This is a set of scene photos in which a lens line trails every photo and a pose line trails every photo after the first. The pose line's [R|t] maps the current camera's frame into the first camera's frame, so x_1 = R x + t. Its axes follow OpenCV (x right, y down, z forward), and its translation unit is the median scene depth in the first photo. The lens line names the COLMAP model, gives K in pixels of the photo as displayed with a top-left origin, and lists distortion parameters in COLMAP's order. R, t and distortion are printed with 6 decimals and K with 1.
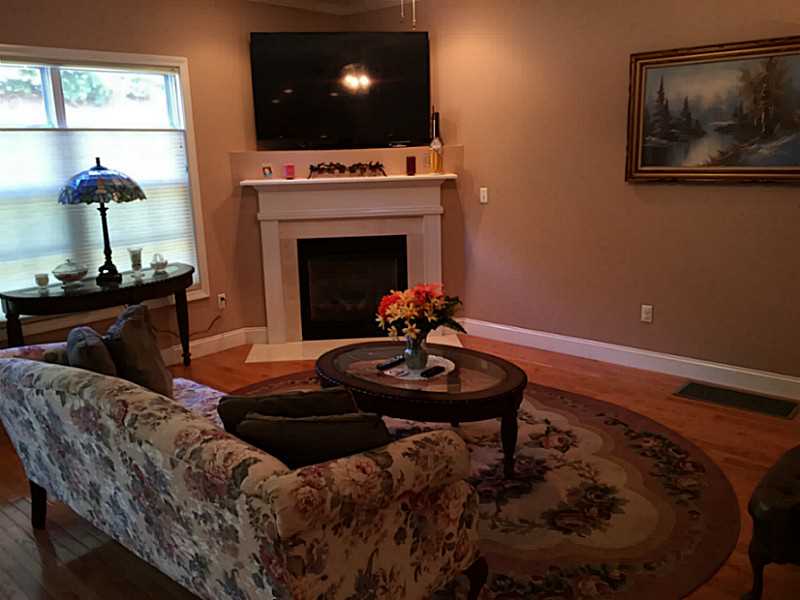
lens RADIAL K [[689.4, 0, 398.2], [0, 689.4, 303.8], [0, 0, 1]] dist [0.068509, -0.082488]
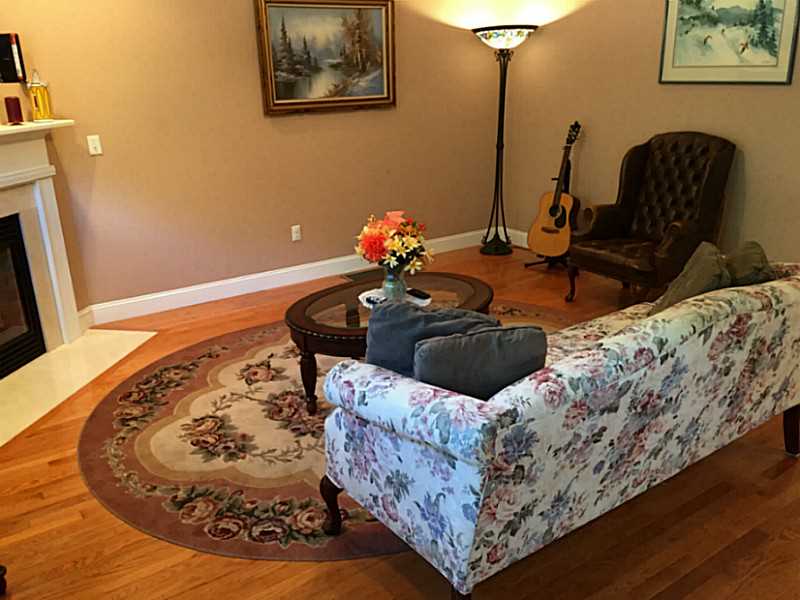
lens RADIAL K [[689.4, 0, 398.9], [0, 689.4, 296.7], [0, 0, 1]] dist [0.068509, -0.082488]
pose [[0.244640, -0.289504, 0.925386, -0.738433], [0.238888, 0.942963, 0.231849, -0.119921], [-0.939725, 0.164344, 0.299845, 0.578073]]
